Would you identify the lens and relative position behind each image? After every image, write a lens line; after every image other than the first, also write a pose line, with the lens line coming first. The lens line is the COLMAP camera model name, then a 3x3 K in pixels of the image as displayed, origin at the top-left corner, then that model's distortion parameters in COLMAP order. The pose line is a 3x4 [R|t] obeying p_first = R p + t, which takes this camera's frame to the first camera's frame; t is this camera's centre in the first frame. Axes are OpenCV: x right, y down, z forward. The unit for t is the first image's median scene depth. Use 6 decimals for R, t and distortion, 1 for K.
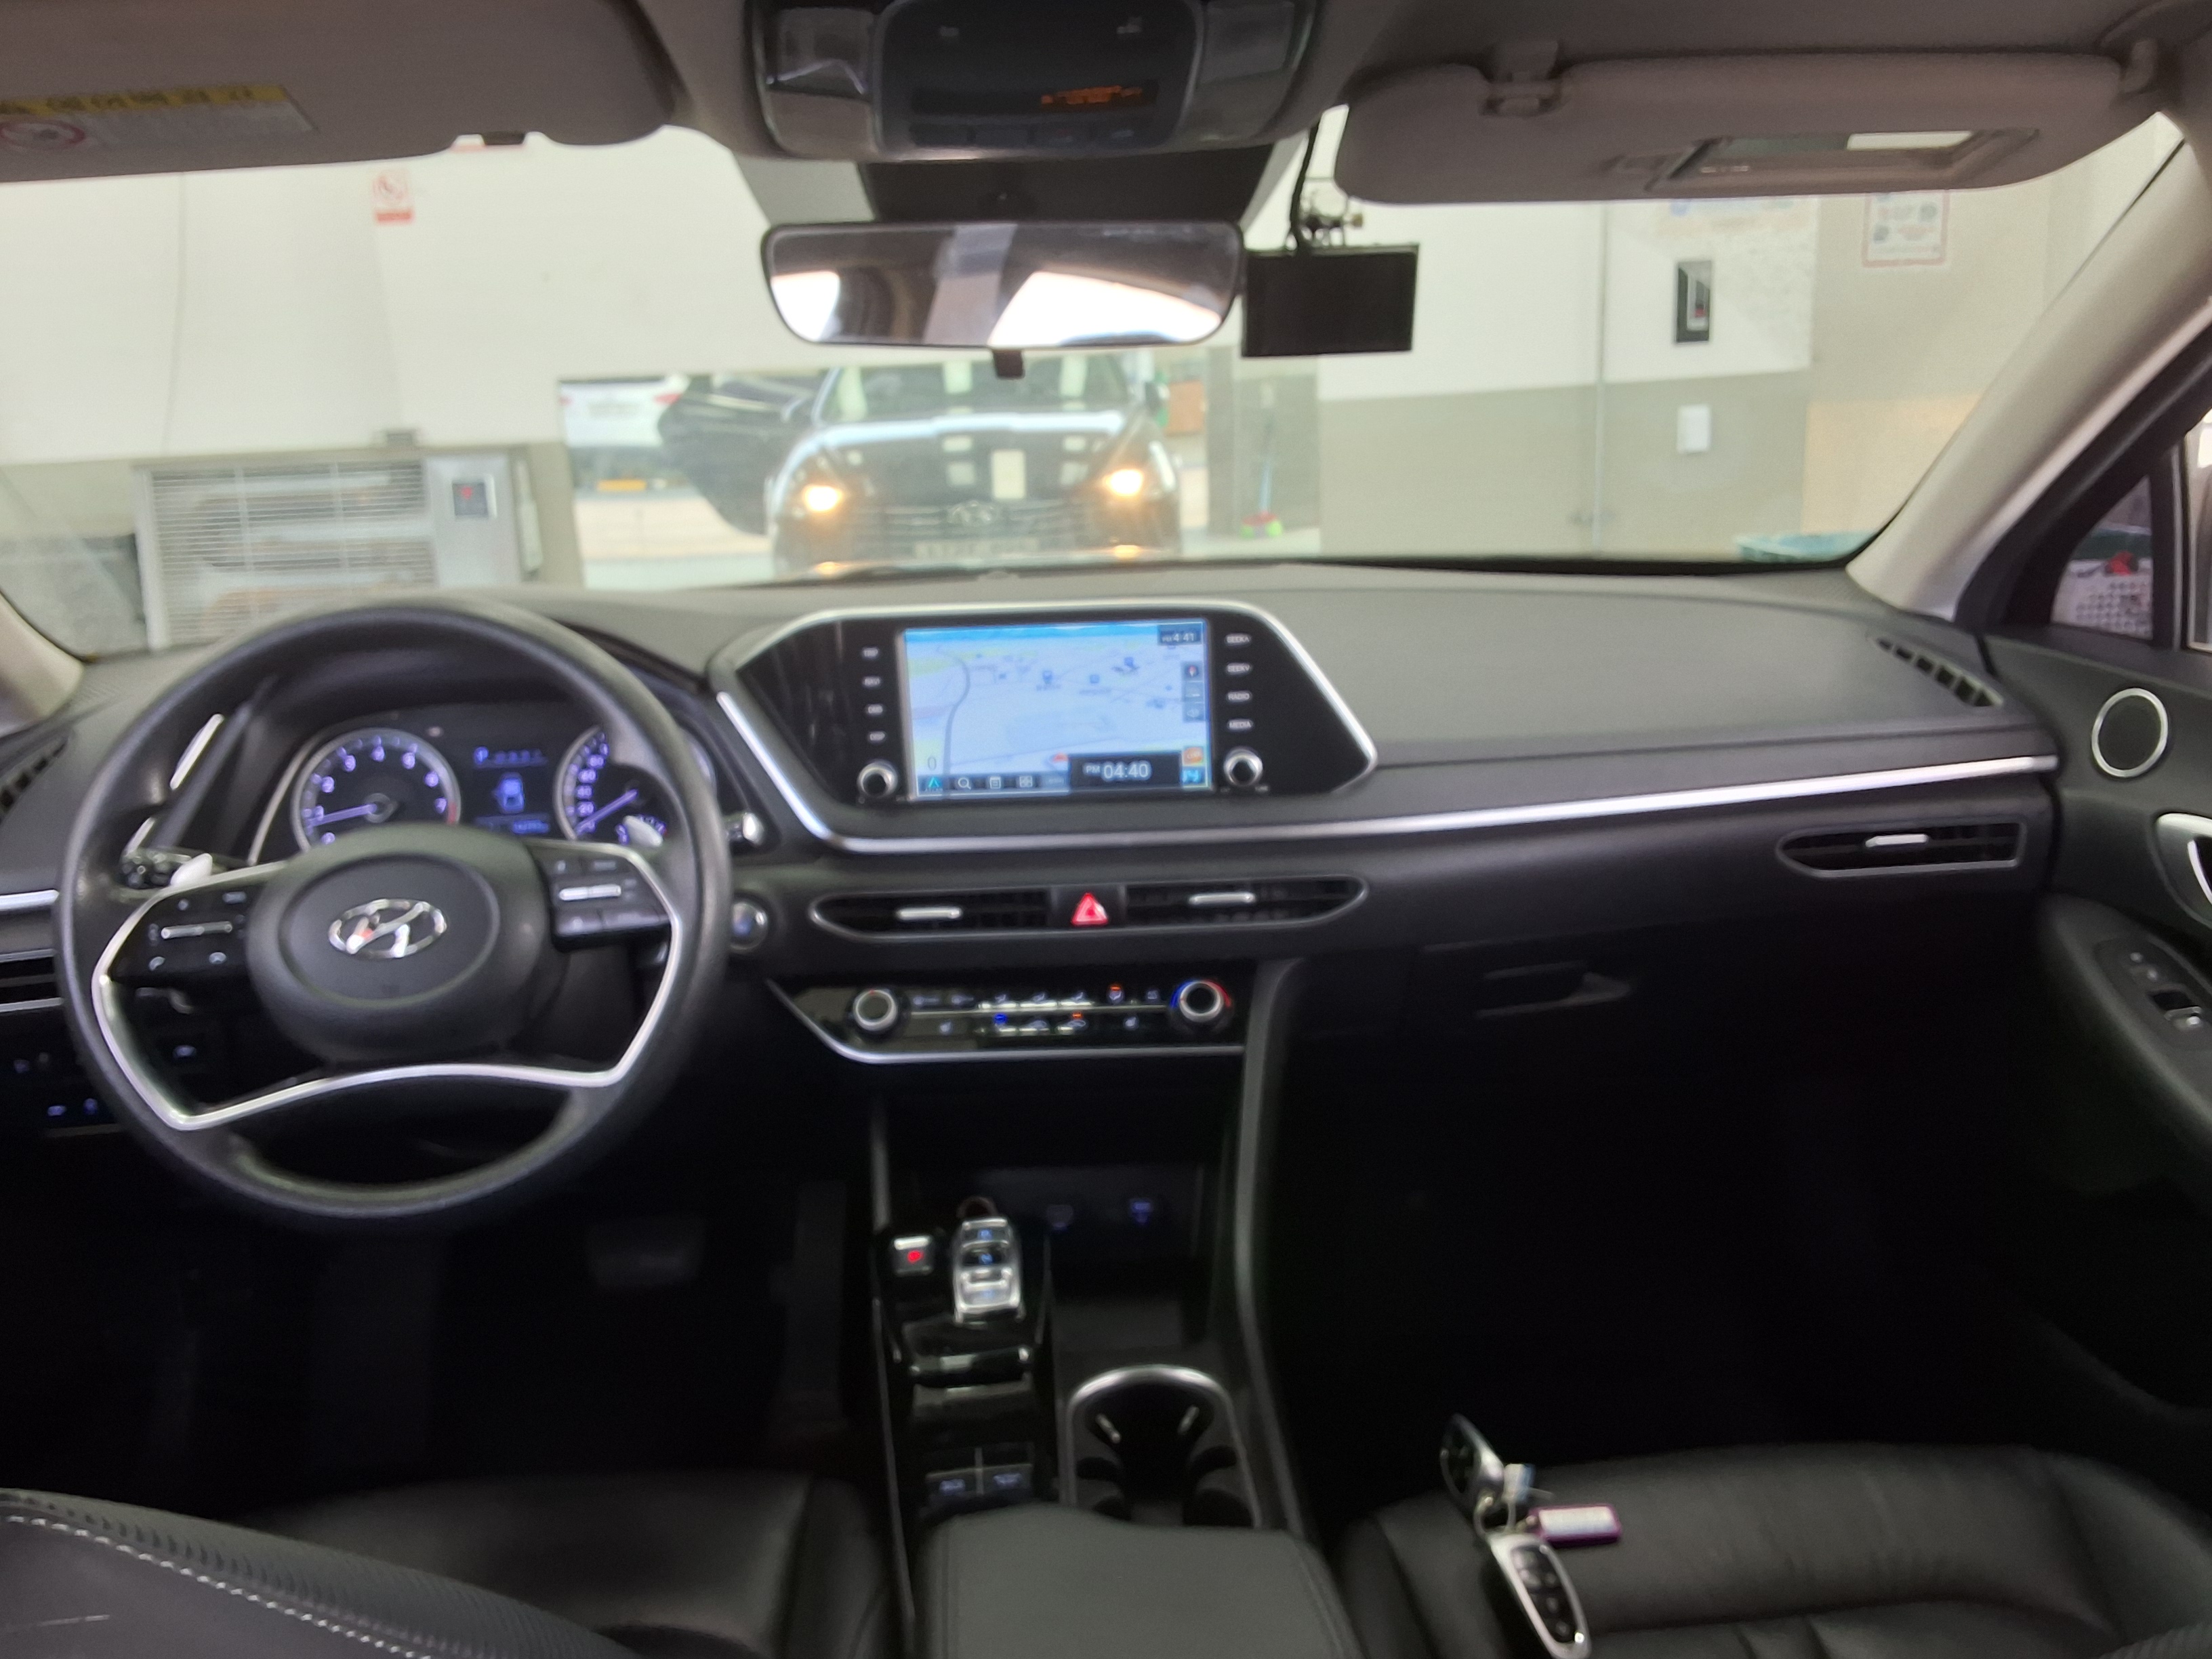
lens RADIAL K [[1808.9, 0, 1106.0], [0, 1808.9, 829.5], [0, 0, 1]] dist [0.108409, -0.266664]
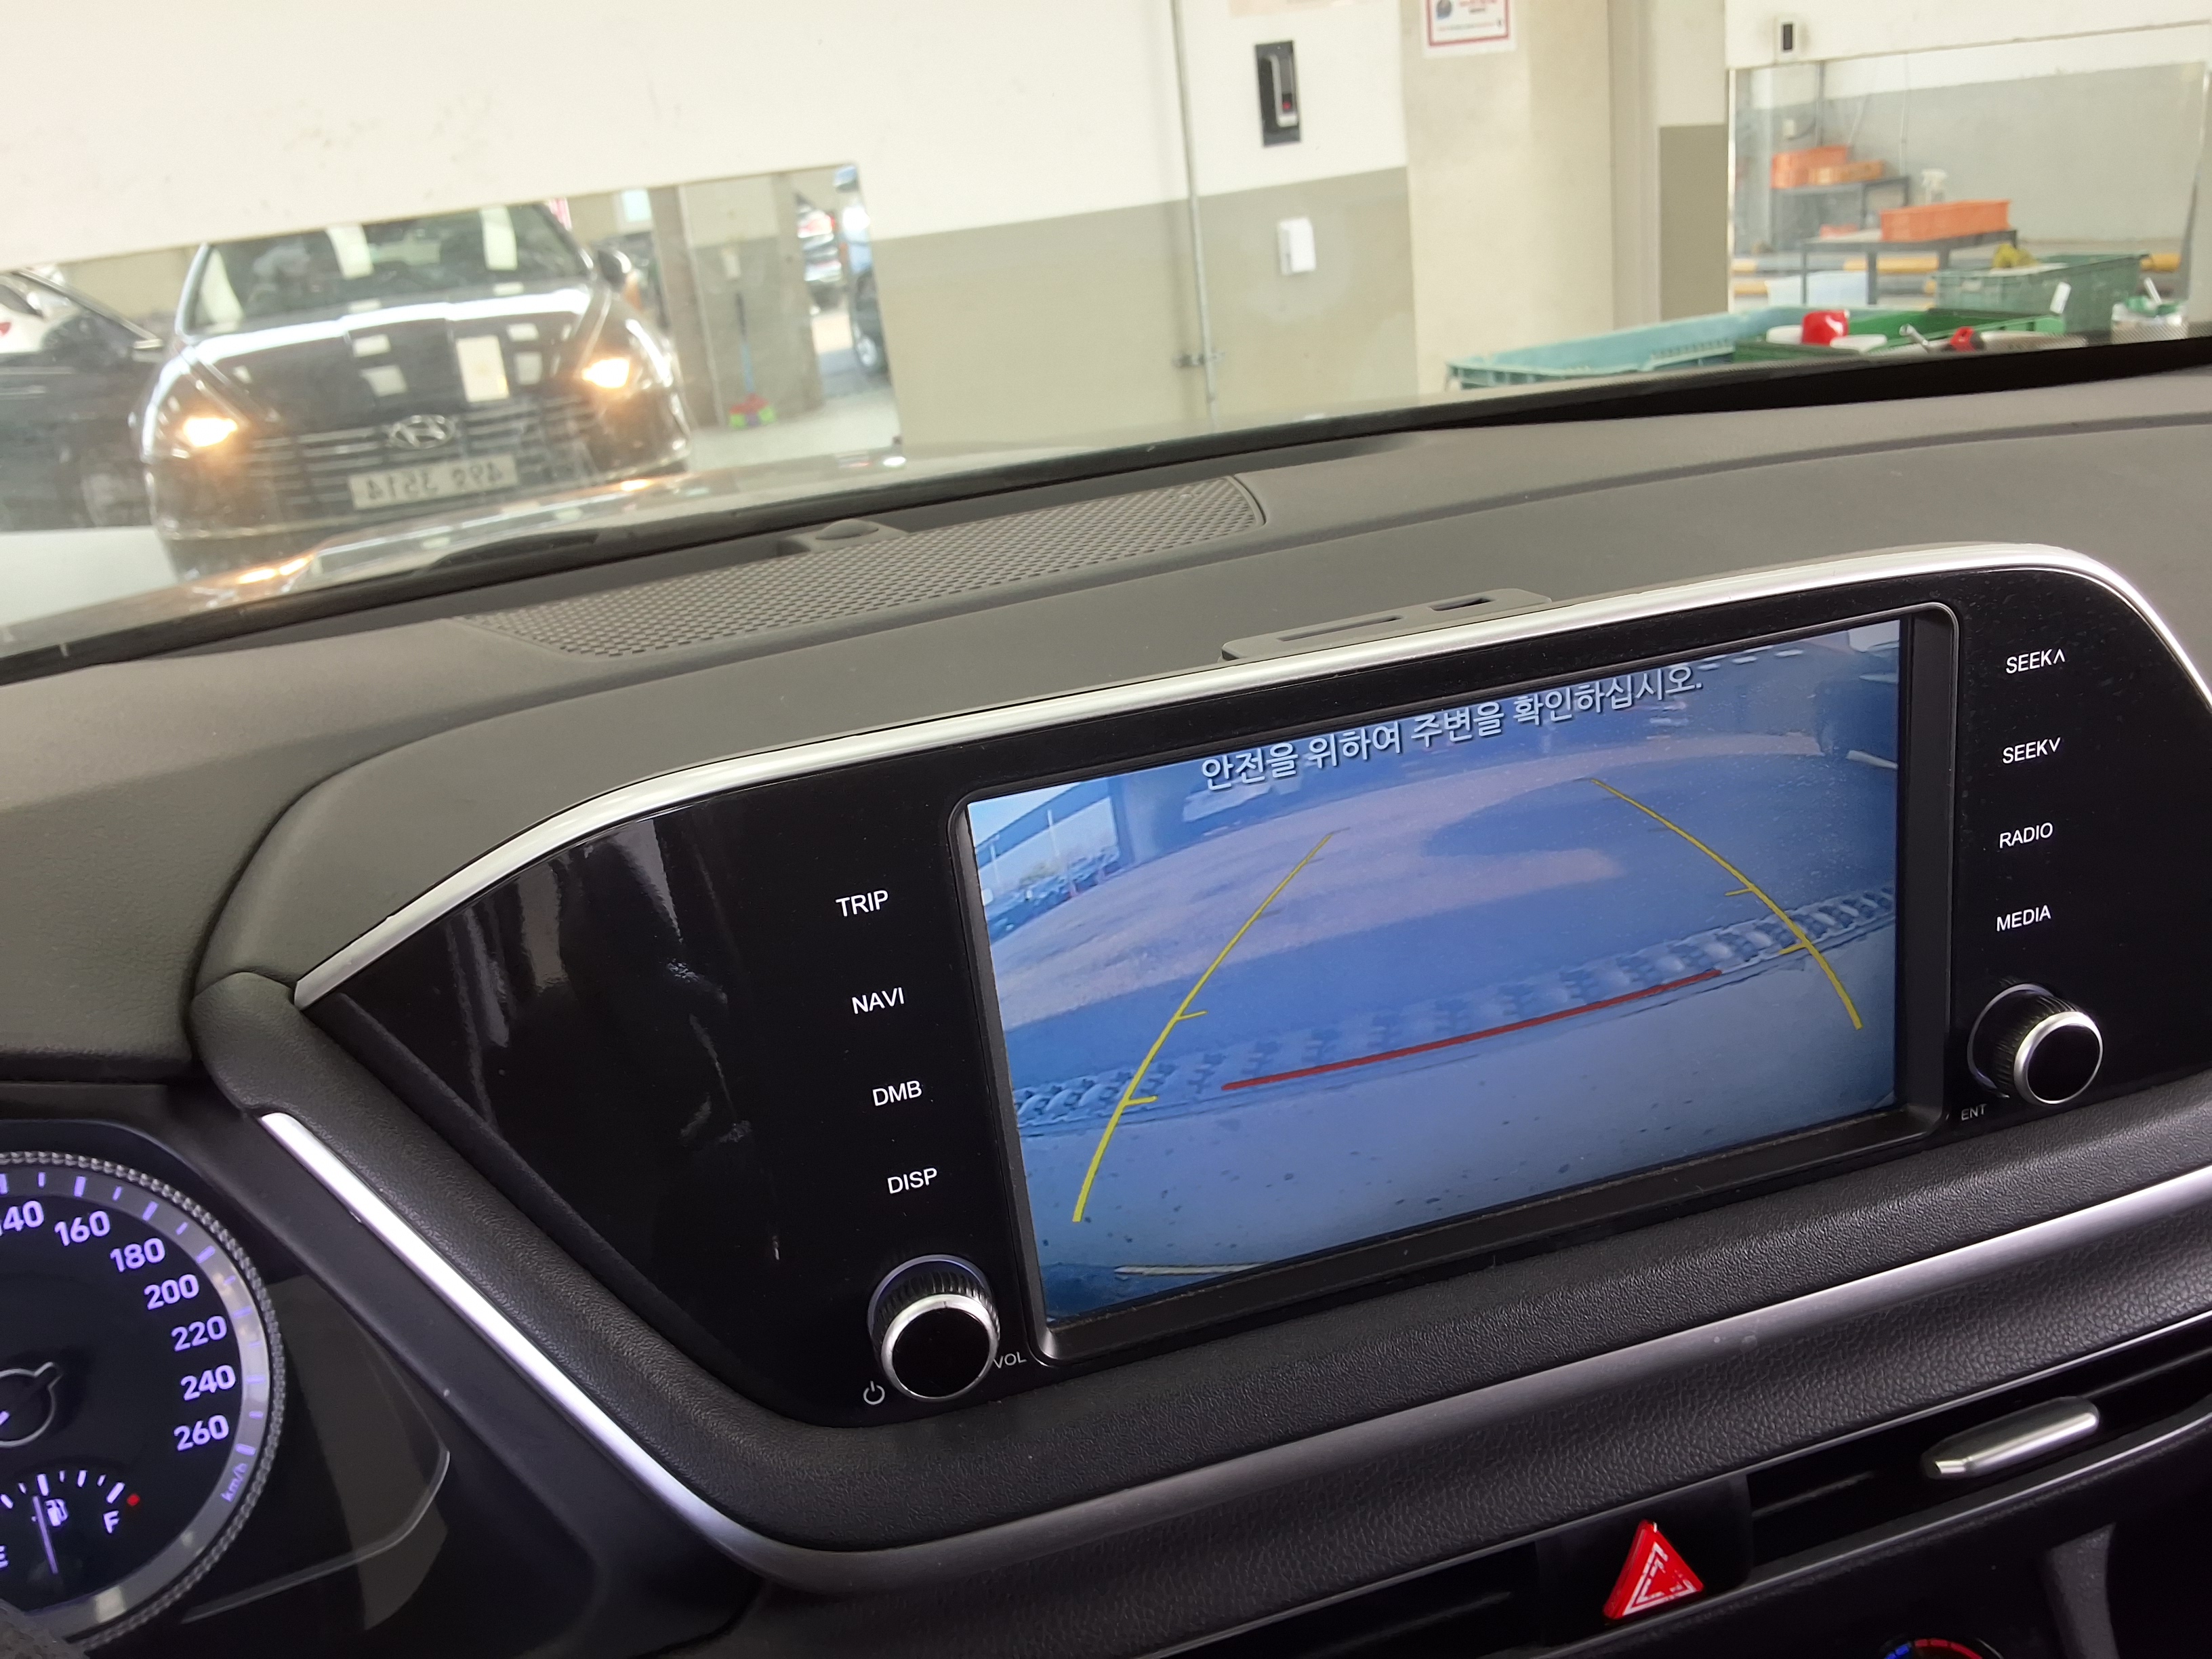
lens RADIAL K [[1808.9, 0, 1106.0], [0, 1808.9, 829.5], [0, 0, 1]] dist [0.108409, -0.266664]
pose [[0.947552, -0.164206, 0.274194, -0.040928], [0.146964, 0.985701, 0.082430, -0.030354], [-0.283808, -0.037810, 0.958135, 0.179647]]
